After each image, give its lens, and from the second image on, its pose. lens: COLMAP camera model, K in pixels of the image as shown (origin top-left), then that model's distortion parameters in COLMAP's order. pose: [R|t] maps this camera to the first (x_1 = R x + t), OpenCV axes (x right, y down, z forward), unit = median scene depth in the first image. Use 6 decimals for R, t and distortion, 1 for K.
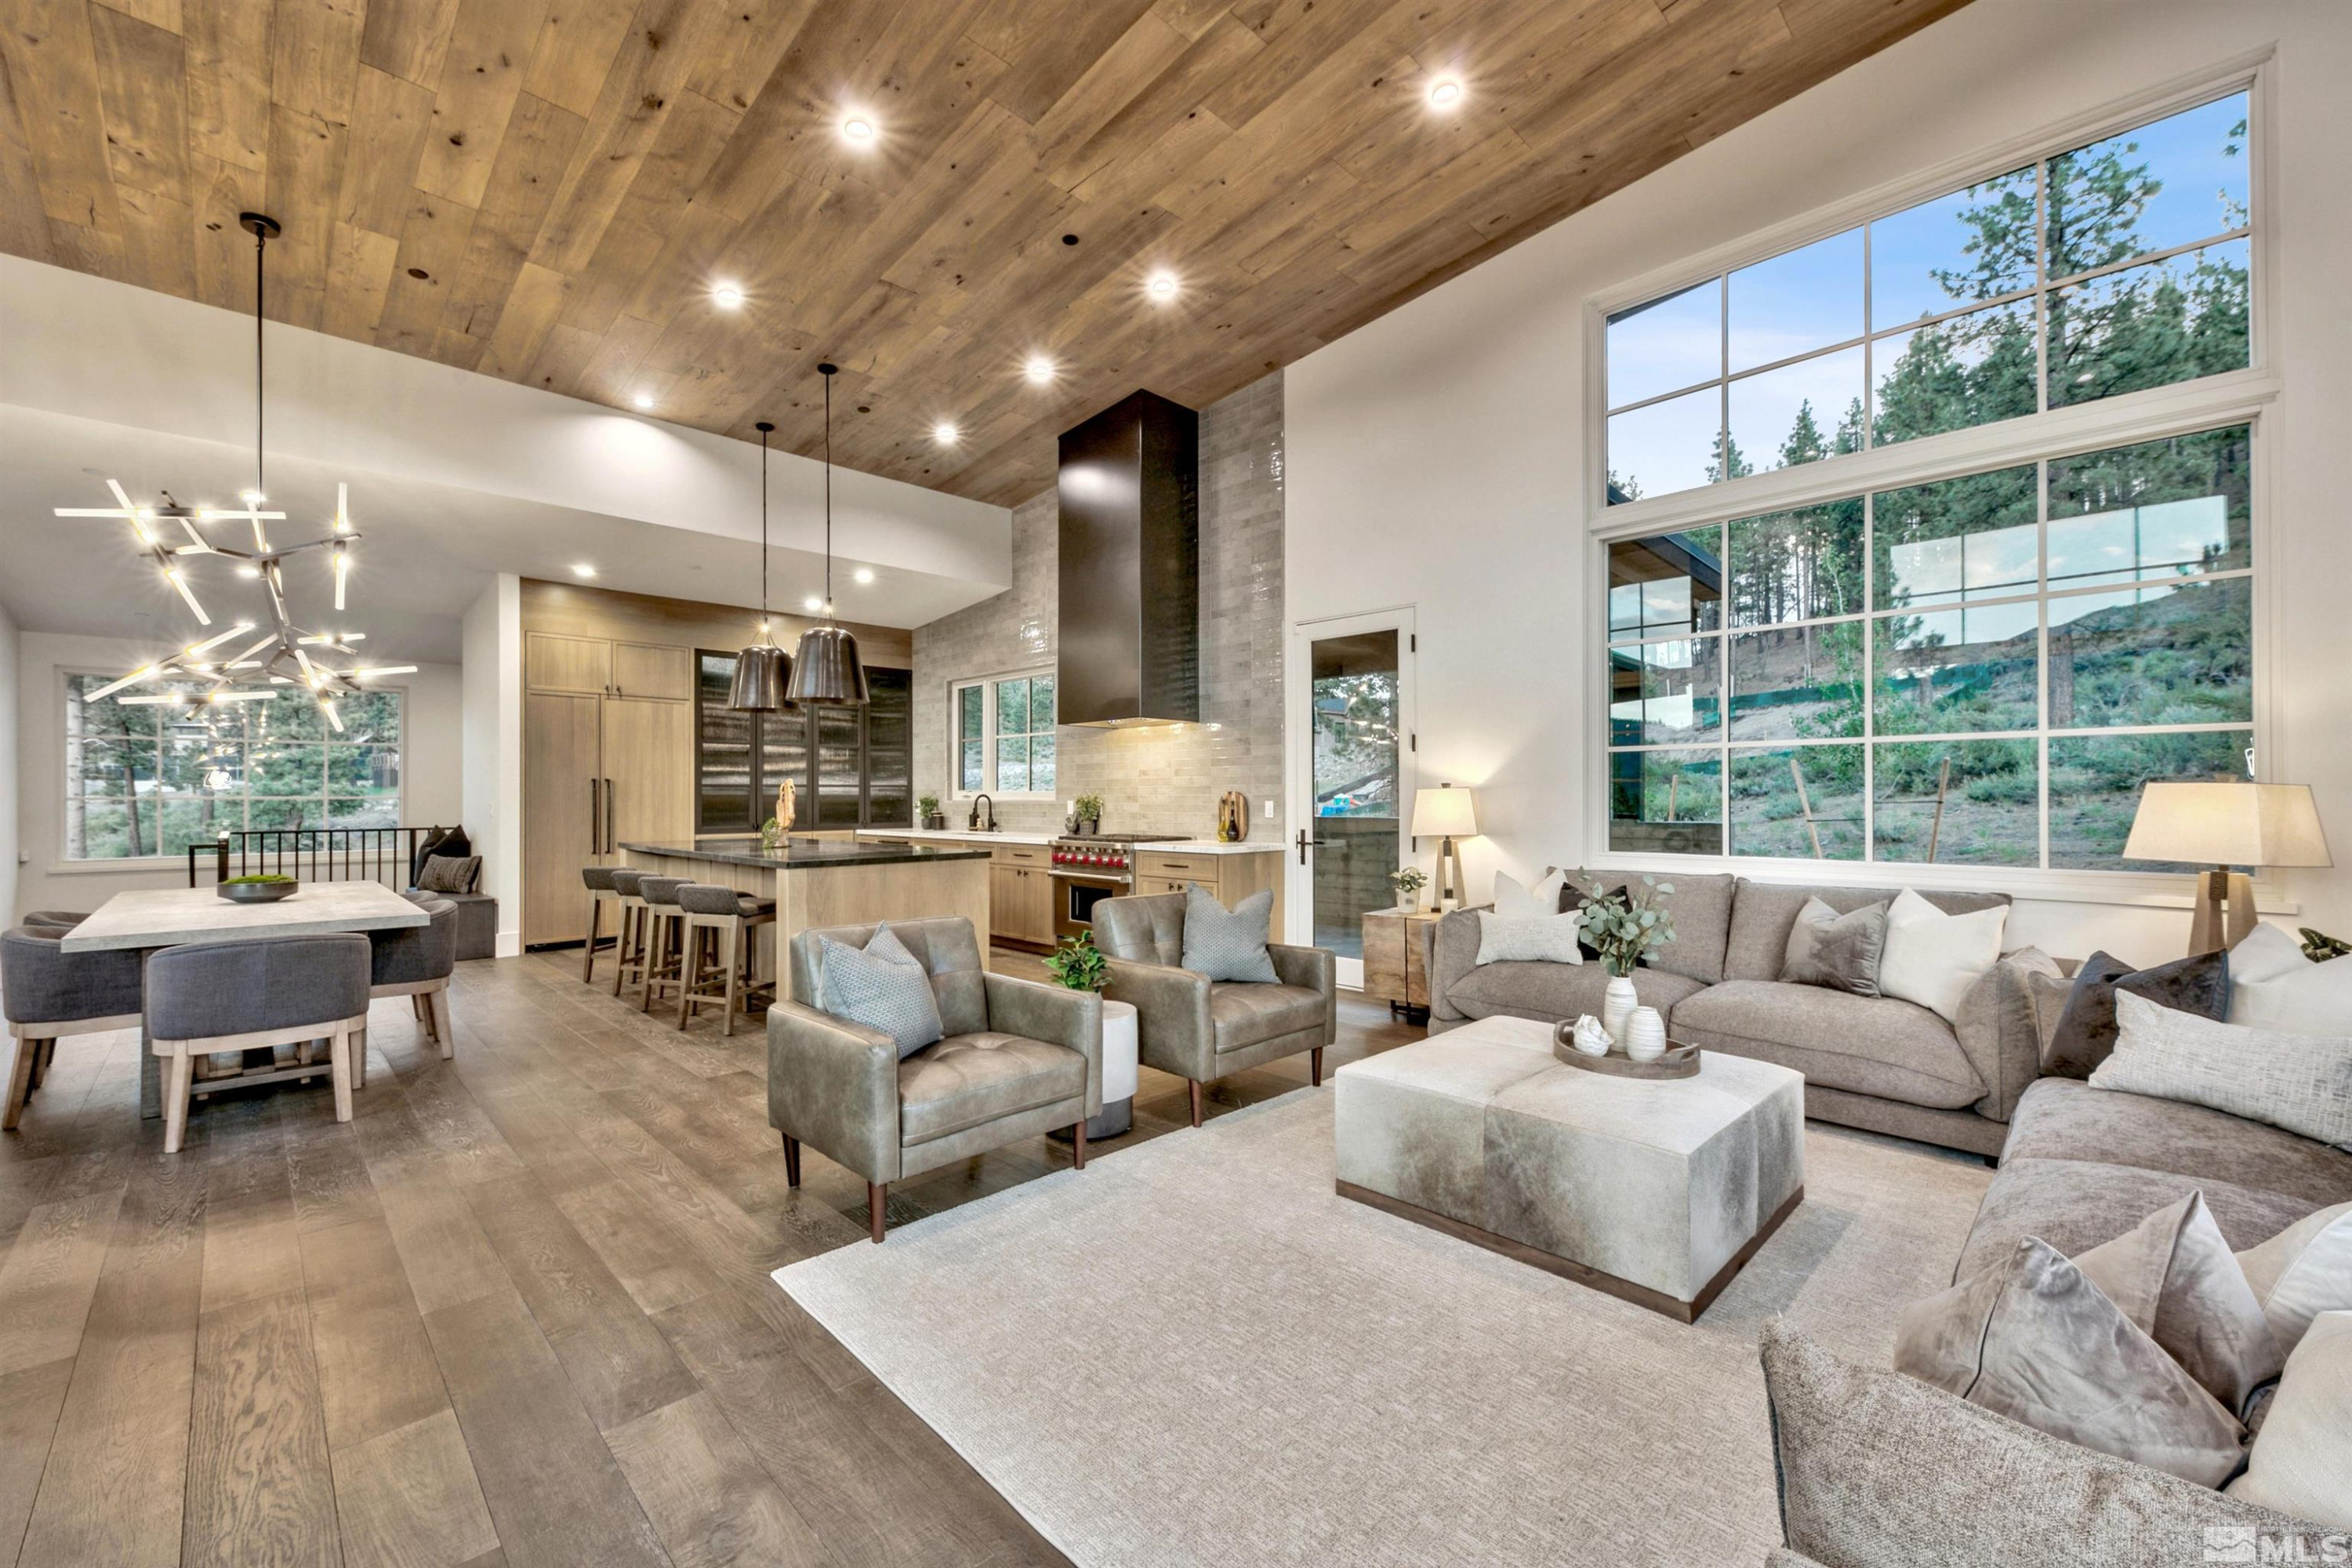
lens RADIAL K [[947.4, 0, 1178.7], [0, 947.4, 802.5], [0, 0, 1]] dist [0.000416, 0.000011]
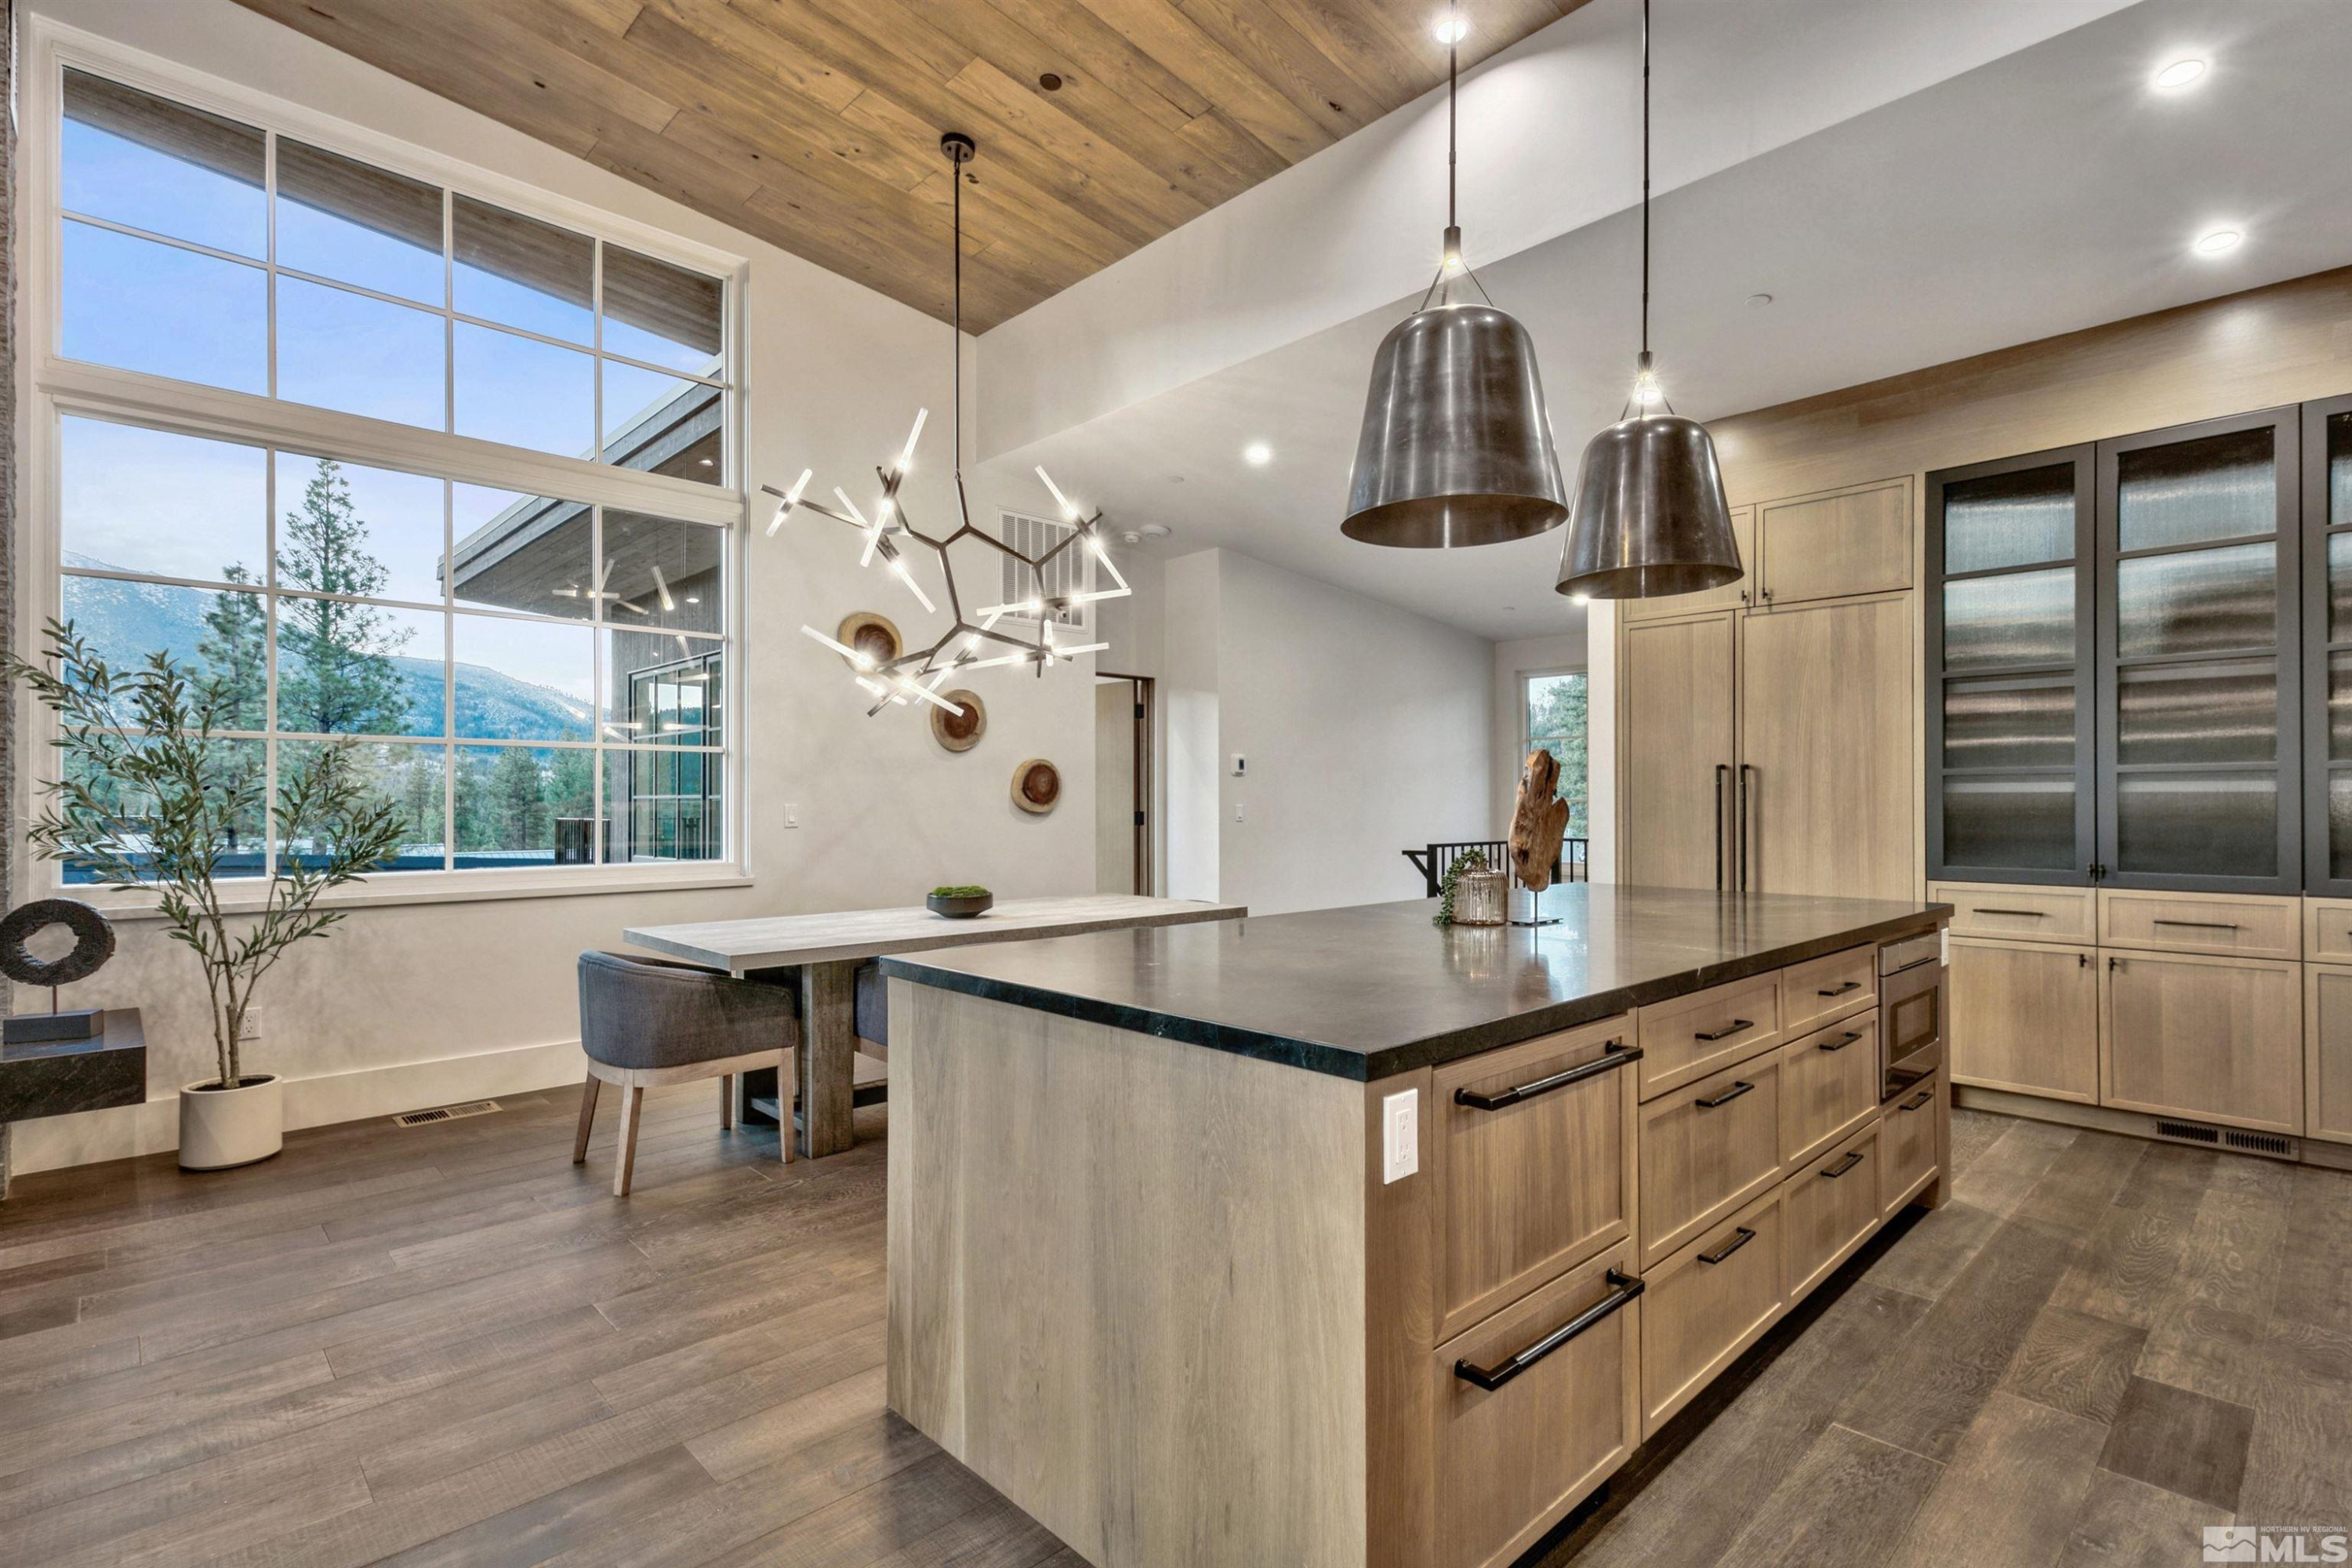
lens RADIAL K [[1107.3, 0, 1176.0], [0, 1107.3, 784.0], [0, 0, 1]] dist [0.000341, 0.000023]
pose [[-0.015092, -0.009565, -0.999840, 0.032898], [-0.006684, 0.999933, -0.009465, -0.004568], [0.999864, 0.006540, -0.015155, 0.701844]]
